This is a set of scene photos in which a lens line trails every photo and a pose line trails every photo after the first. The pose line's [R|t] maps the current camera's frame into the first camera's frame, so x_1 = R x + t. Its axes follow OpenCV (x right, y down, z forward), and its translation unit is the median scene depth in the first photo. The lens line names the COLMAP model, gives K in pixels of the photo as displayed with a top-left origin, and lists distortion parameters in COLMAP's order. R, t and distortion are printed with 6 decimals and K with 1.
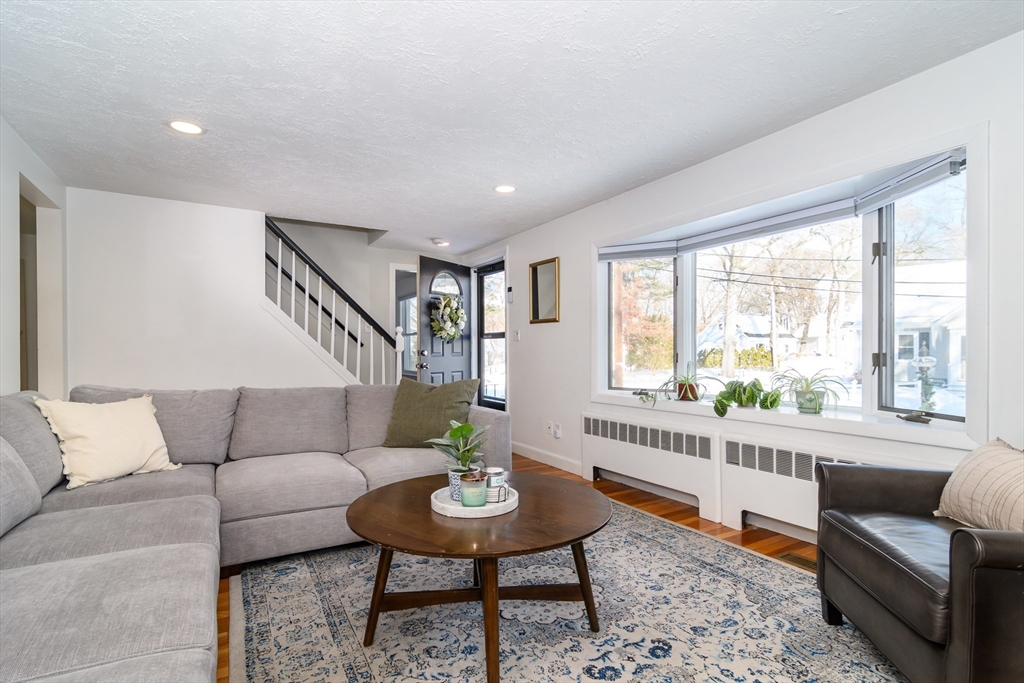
lens RADIAL K [[500.8, 0, 510.5], [0, 500.8, 342.3], [0, 0, 1]] dist [0.018247, 0.000167]
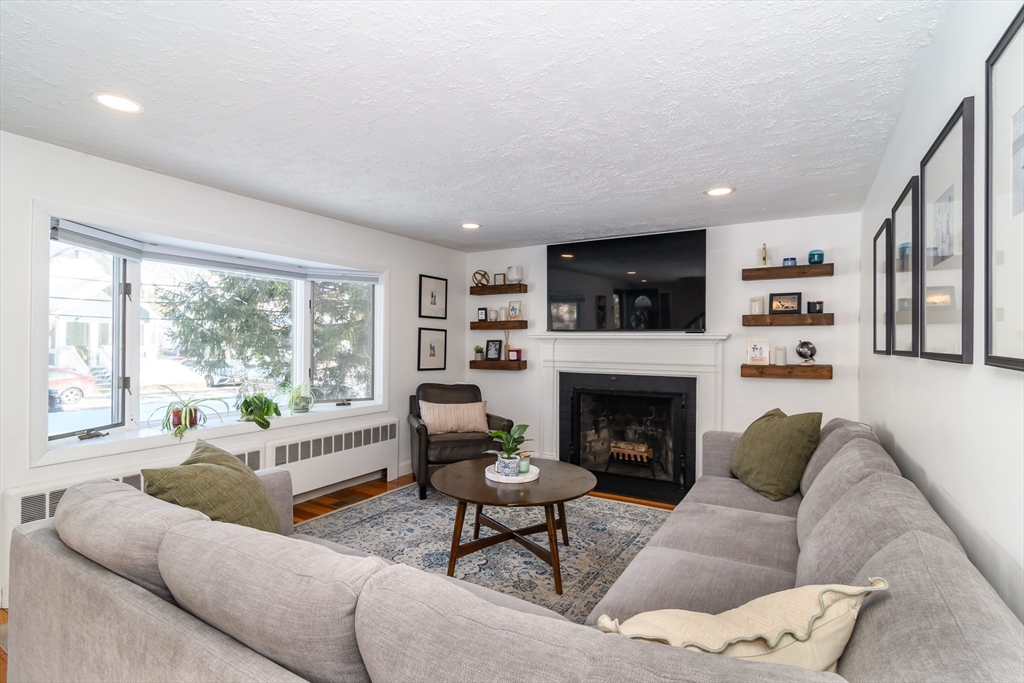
lens RADIAL K [[500.8, 0, 511.4], [0, 500.8, 347.6], [0, 0, 1]] dist [0.018247, 0.000167]
pose [[-0.474833, 0.016881, 0.879914, -1.038519], [0.004459, 0.999849, -0.016776, -0.014714], [-0.880065, -0.004042, -0.474837, 1.303433]]
